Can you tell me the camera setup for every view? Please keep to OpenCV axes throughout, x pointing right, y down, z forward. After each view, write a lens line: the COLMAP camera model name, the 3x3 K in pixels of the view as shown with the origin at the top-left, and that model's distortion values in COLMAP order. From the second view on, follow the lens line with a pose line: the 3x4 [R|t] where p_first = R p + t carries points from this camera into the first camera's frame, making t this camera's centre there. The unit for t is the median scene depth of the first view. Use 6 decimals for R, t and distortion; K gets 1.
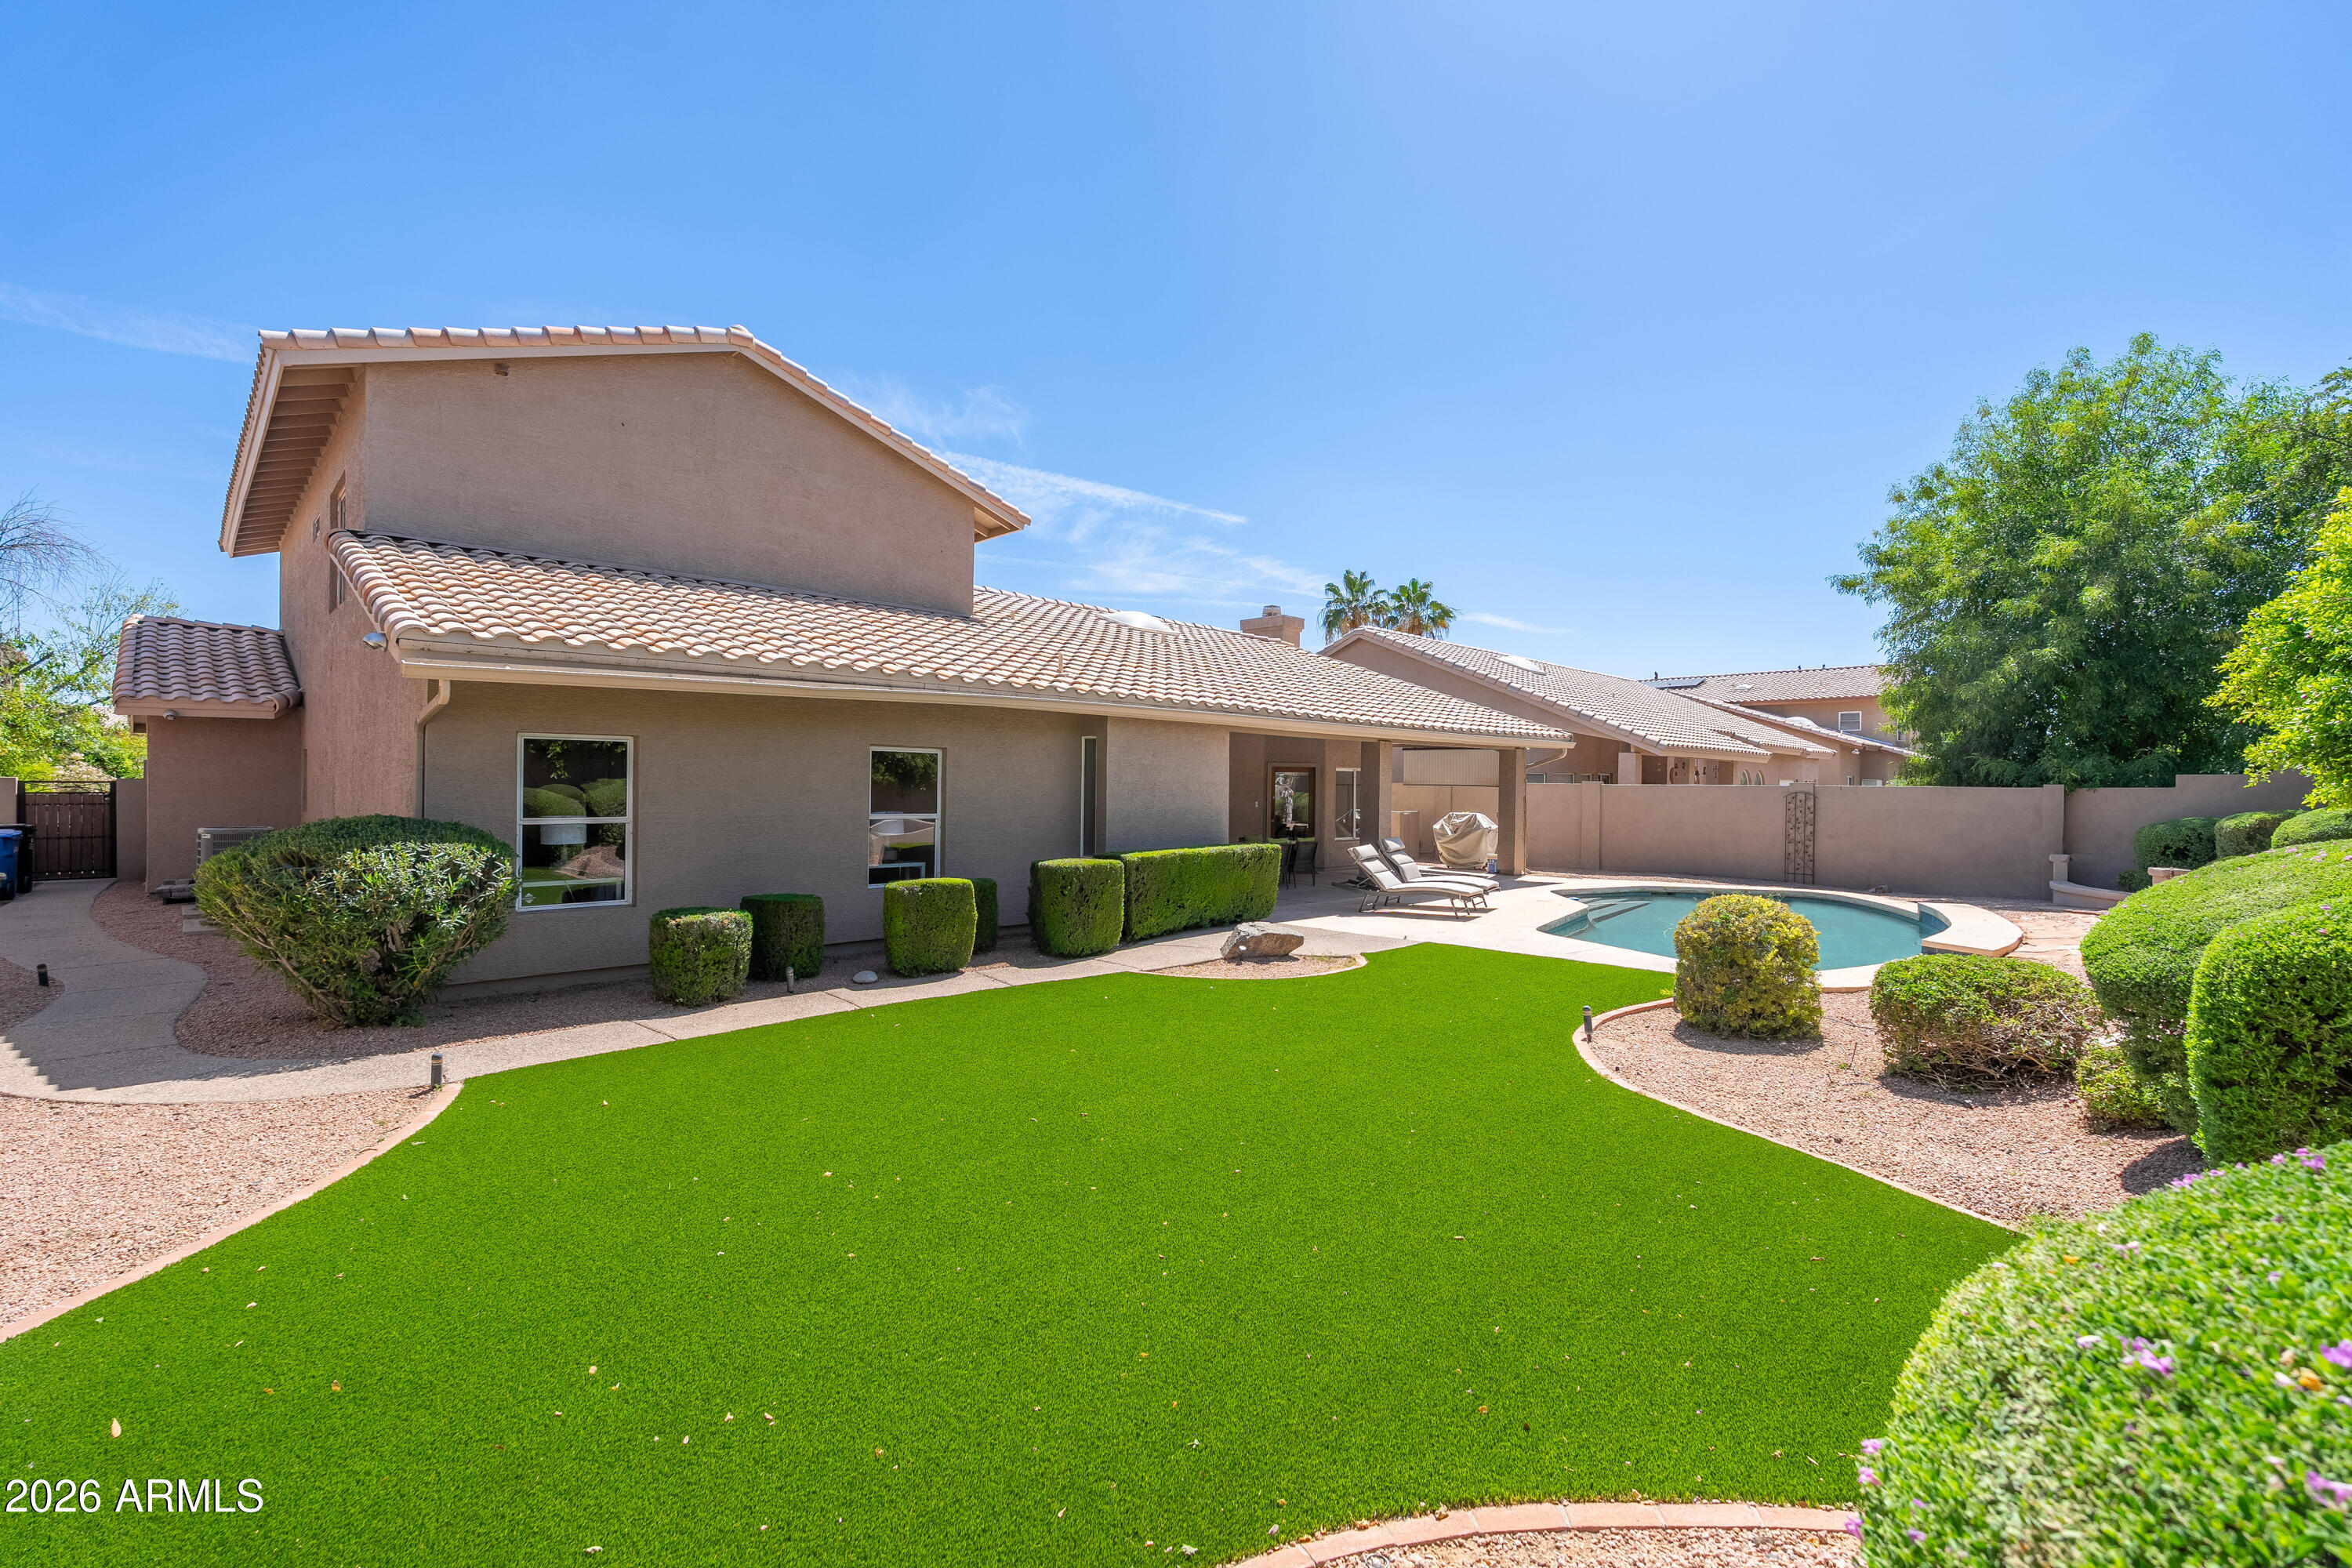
lens RADIAL K [[1036.7, 0, 1213.5], [0, 1036.7, 804.7], [0, 0, 1]] dist [-0.005474, 0.000549]
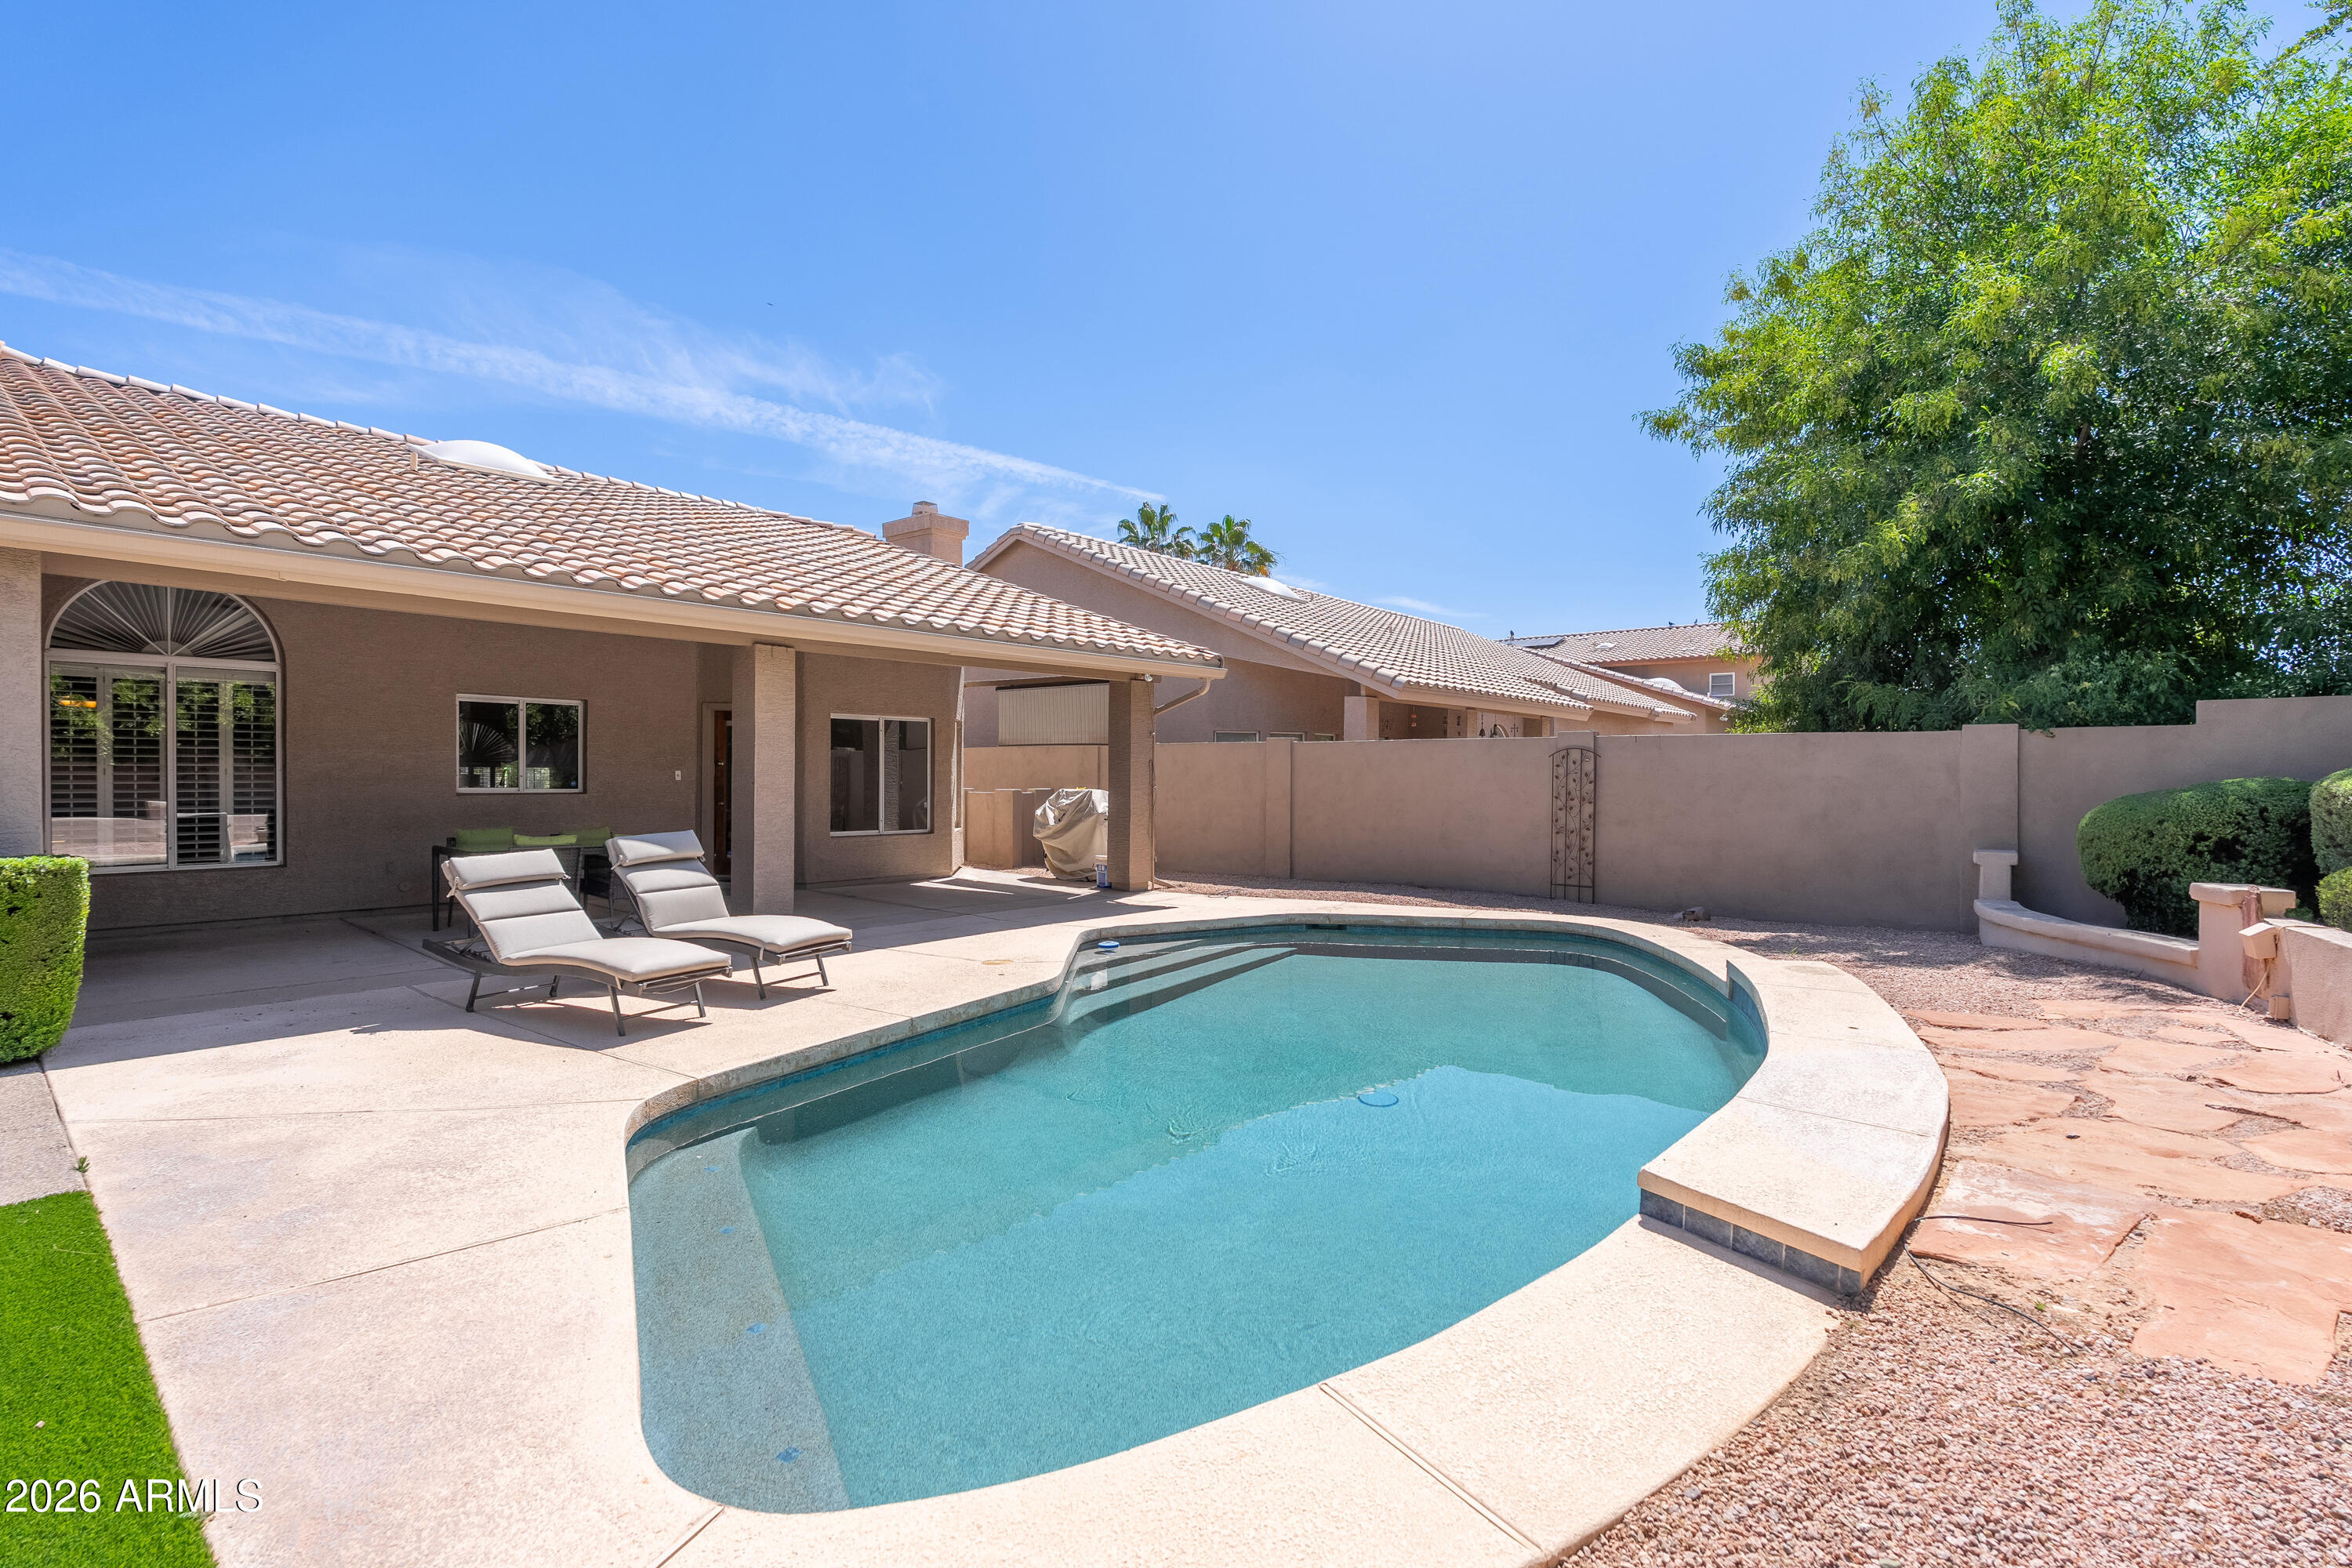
lens RADIAL K [[1046.8, 0, 1233.3], [0, 1046.8, 807.2], [0, 0, 1]] dist [0.003383, -0.000387]
pose [[0.994839, -0.010800, 0.100892, 0.281673], [0.008904, 0.999776, 0.019226, 0.007945], [-0.101077, -0.018229, 0.994712, 0.380859]]
